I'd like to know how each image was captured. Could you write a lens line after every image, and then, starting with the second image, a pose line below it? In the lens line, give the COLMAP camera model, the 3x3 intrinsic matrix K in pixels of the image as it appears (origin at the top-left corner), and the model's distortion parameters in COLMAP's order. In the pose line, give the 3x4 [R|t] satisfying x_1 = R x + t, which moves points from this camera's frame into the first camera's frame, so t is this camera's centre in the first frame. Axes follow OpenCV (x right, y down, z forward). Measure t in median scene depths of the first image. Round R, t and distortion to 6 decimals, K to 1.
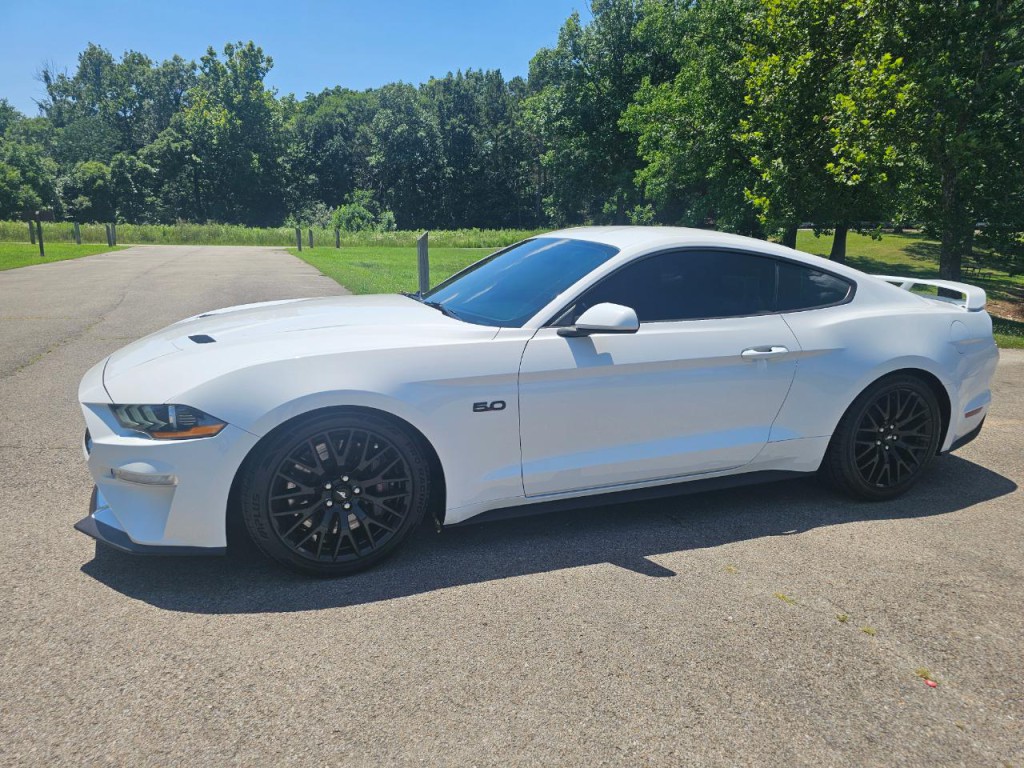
lens RADIAL K [[685.5, 0, 508.4], [0, 685.5, 387.8], [0, 0, 1]] dist [0.052105, -0.048231]
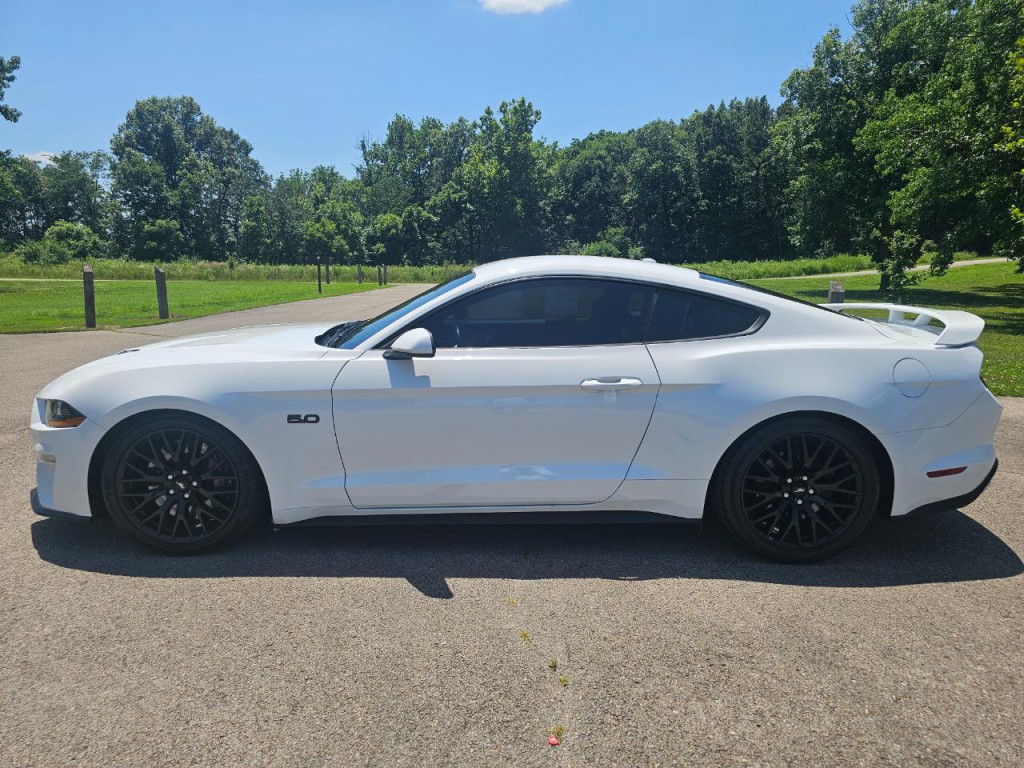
lens RADIAL K [[685.5, 0, 508.4], [0, 685.5, 387.8], [0, 0, 1]] dist [0.052105, -0.048231]
pose [[0.932033, 0.042726, -0.359847, 0.039090], [-0.060350, 0.997458, -0.037879, -0.000052], [0.357314, 0.057021, 0.932242, 0.004607]]
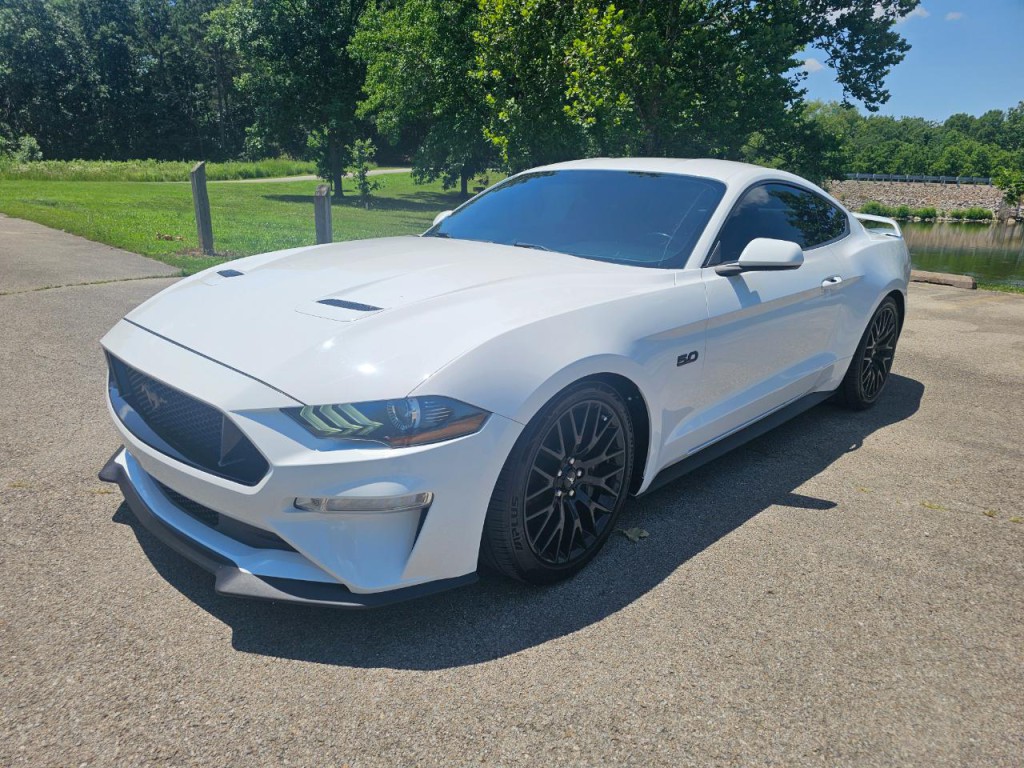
lens RADIAL K [[684.9, 0, 506.6], [0, 684.9, 378.6], [0, 0, 1]] dist [0.050052, -0.049688]
pose [[0.909348, -0.108220, 0.401714, -0.035142], [0.078475, 0.992861, 0.089830, -0.002663], [-0.408568, -0.050162, 0.911349, 0.015744]]
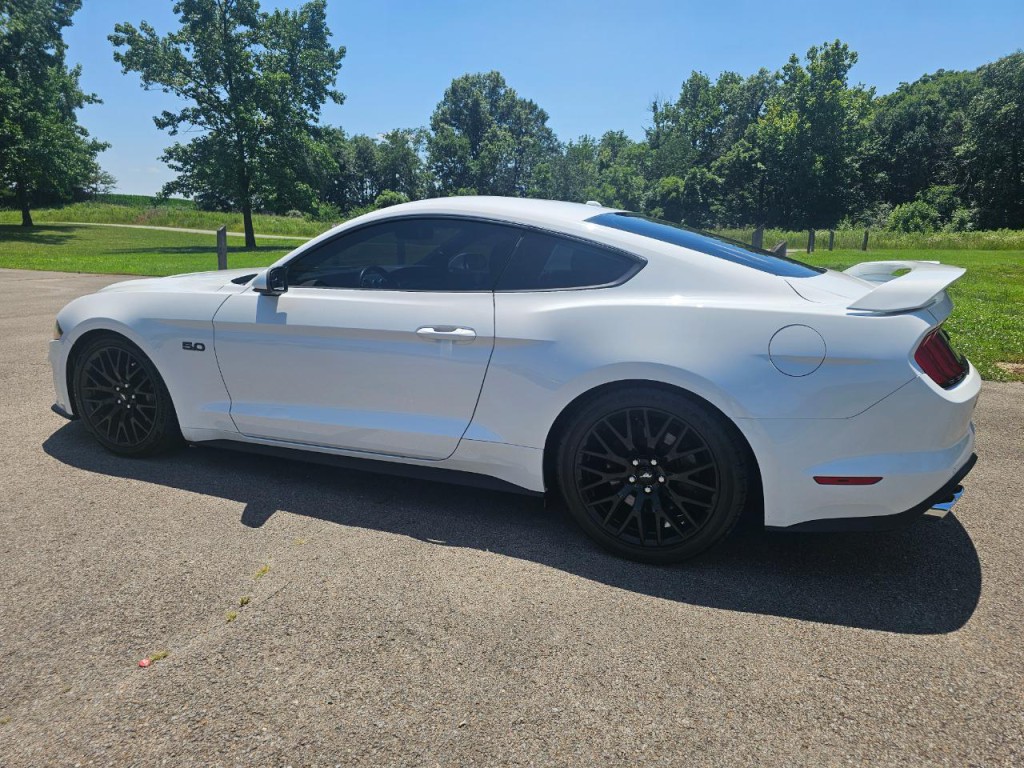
lens RADIAL K [[687.0, 0, 512.0], [0, 687.0, 384.0], [0, 0, 1]] dist [0.050100, -0.046580]
pose [[0.716520, 0.137252, -0.683931, 0.070139], [-0.146193, 0.988225, 0.045158, -0.002581], [0.682075, 0.067629, 0.728148, 0.028740]]
